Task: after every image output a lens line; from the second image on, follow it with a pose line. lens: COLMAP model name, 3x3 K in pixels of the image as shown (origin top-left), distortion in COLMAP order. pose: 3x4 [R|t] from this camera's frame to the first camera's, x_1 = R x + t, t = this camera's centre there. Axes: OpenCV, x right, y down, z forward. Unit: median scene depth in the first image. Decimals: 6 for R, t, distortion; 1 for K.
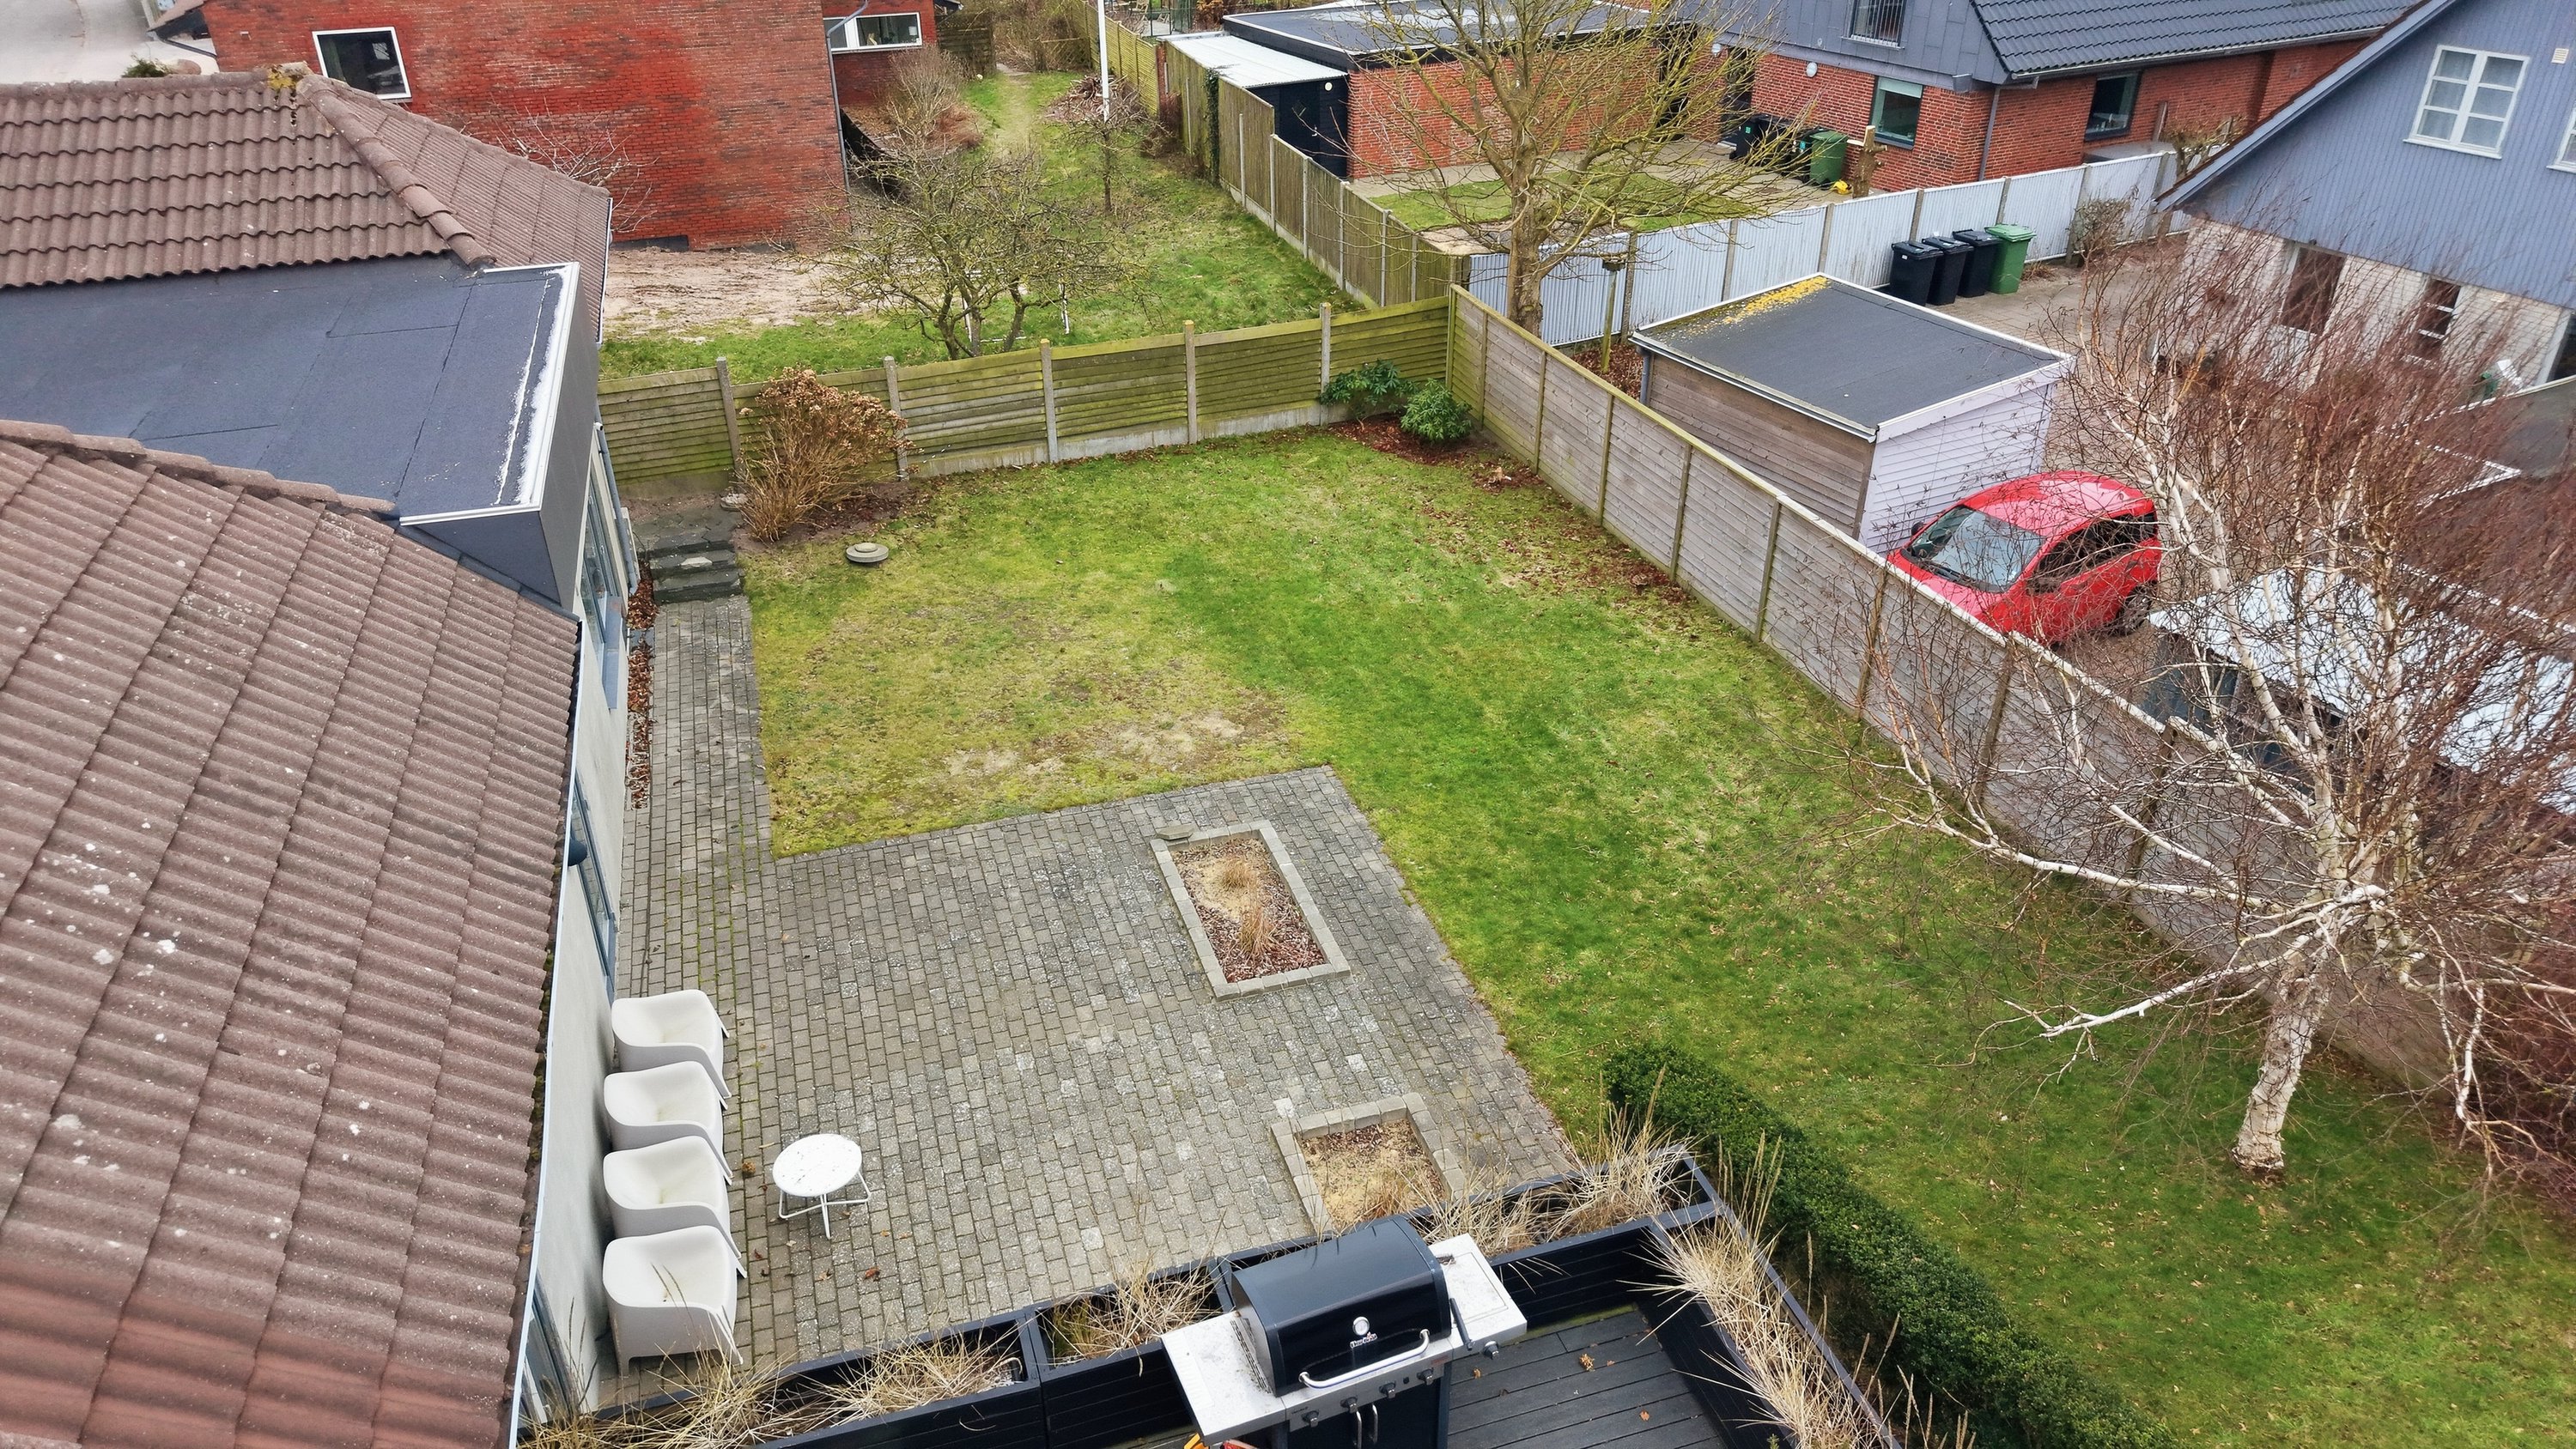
lens RADIAL K [[1719.1, 0, 1290.8], [0, 1719.1, 740.3], [0, 0, 1]] dist [0.034586, -0.037781]
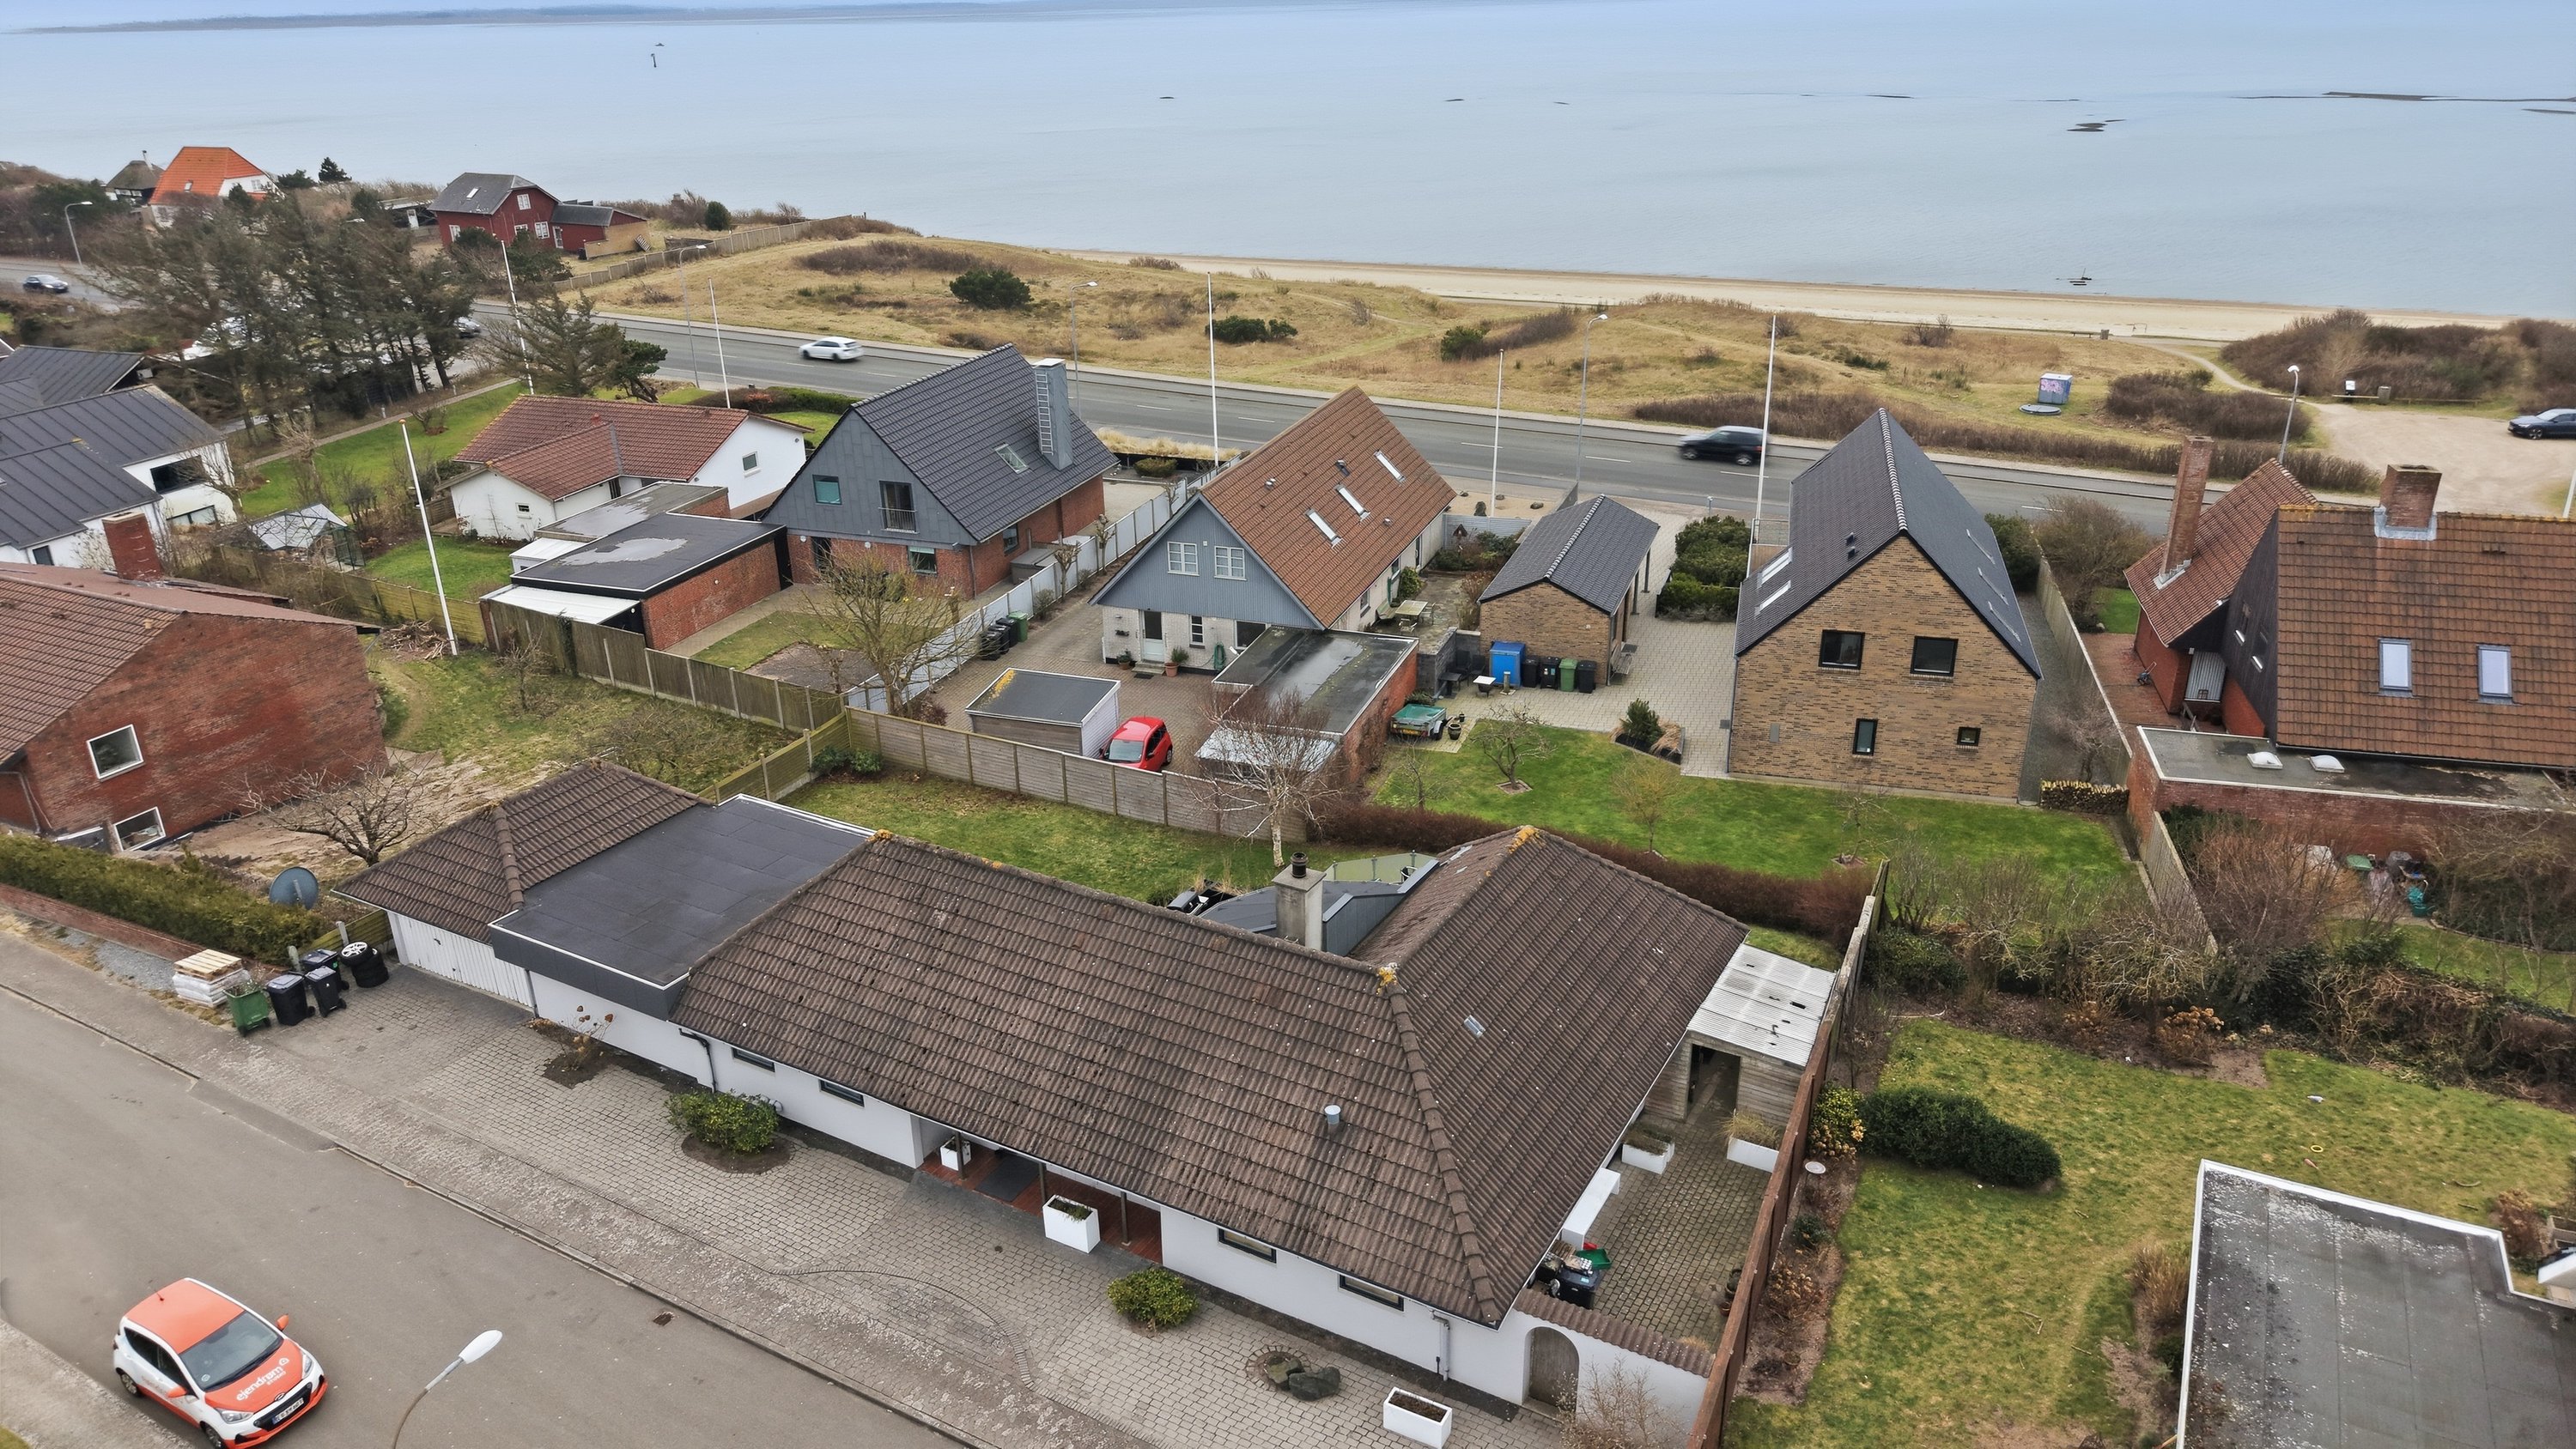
lens RADIAL K [[1719.1, 0, 1290.8], [0, 1719.1, 740.3], [0, 0, 1]] dist [0.034586, -0.037781]
pose [[0.730998, -0.276217, 0.623976, -1.030434], [0.353540, 0.935419, -0.000093, -0.020853], [-0.583654, 0.220668, 0.781443, -1.242517]]
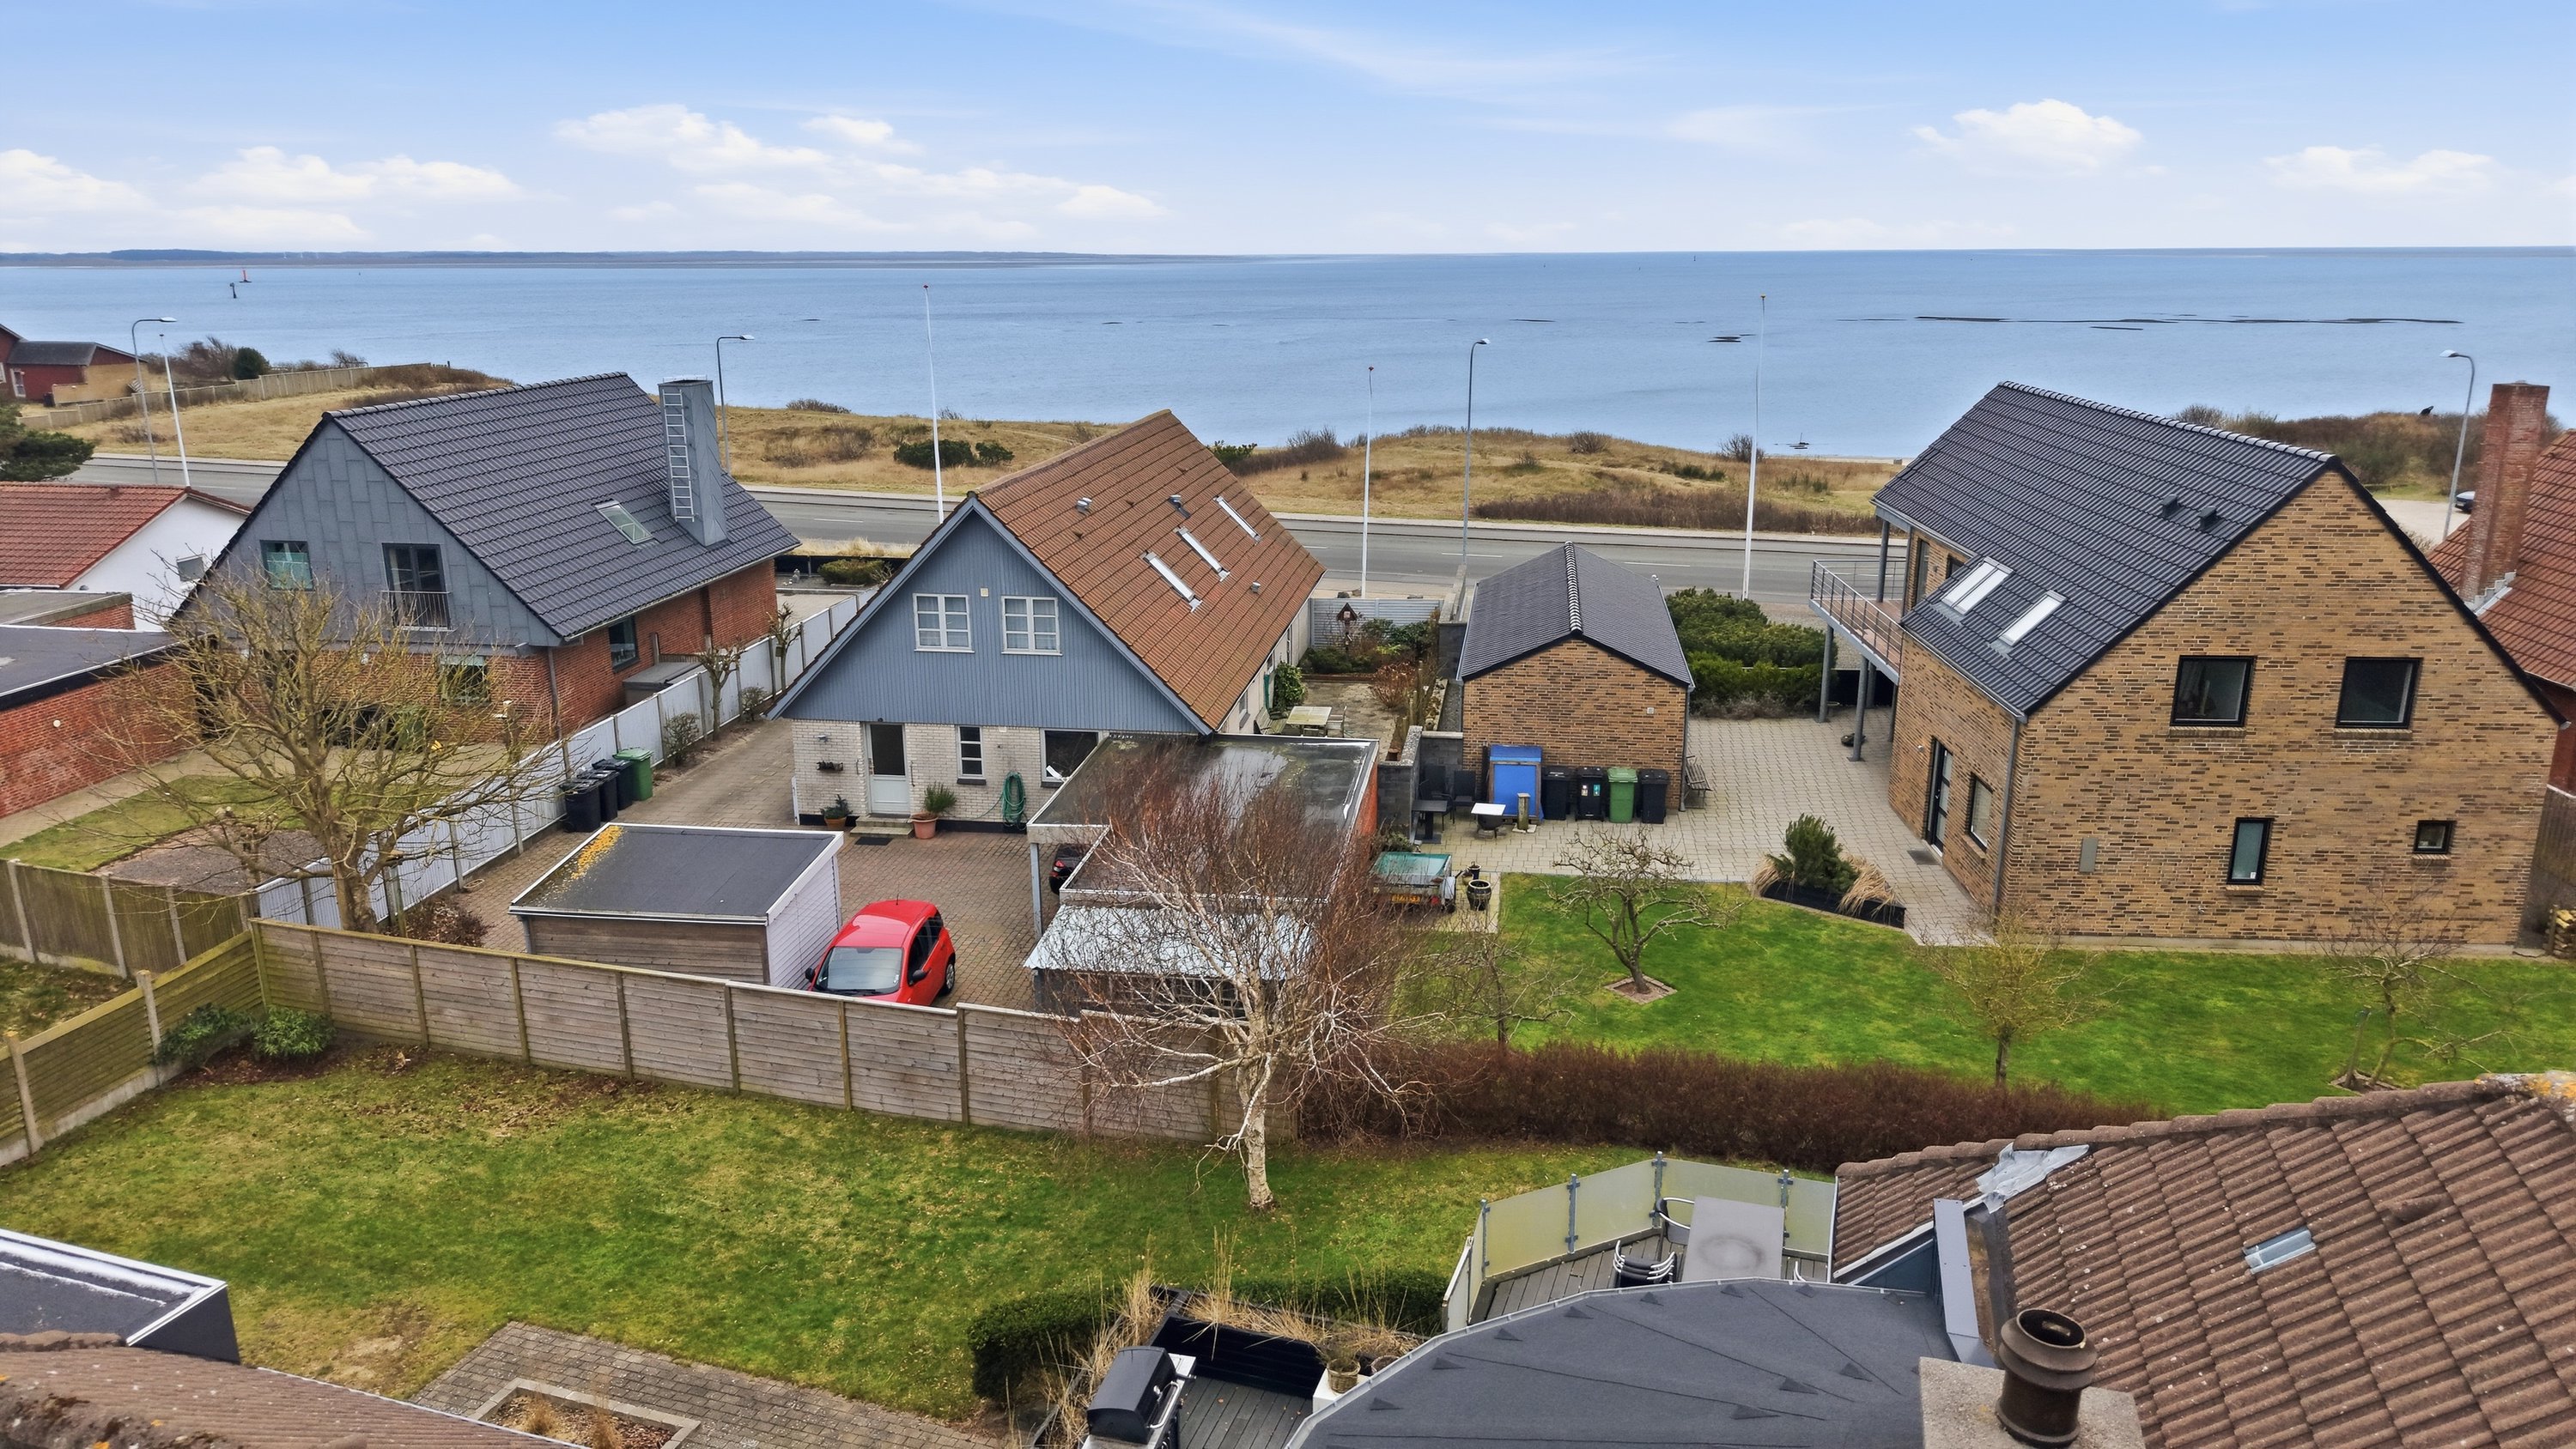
lens RADIAL K [[1730.0, 0, 1301.7], [0, 1730.0, 698.2], [0, 0, 1]] dist [0.022885, -0.032541]
pose [[0.576616, -0.198133, 0.792627, -0.408907], [0.409124, 0.909774, -0.070211, -0.053323], [-0.707200, 0.364767, 0.605651, -0.184701]]
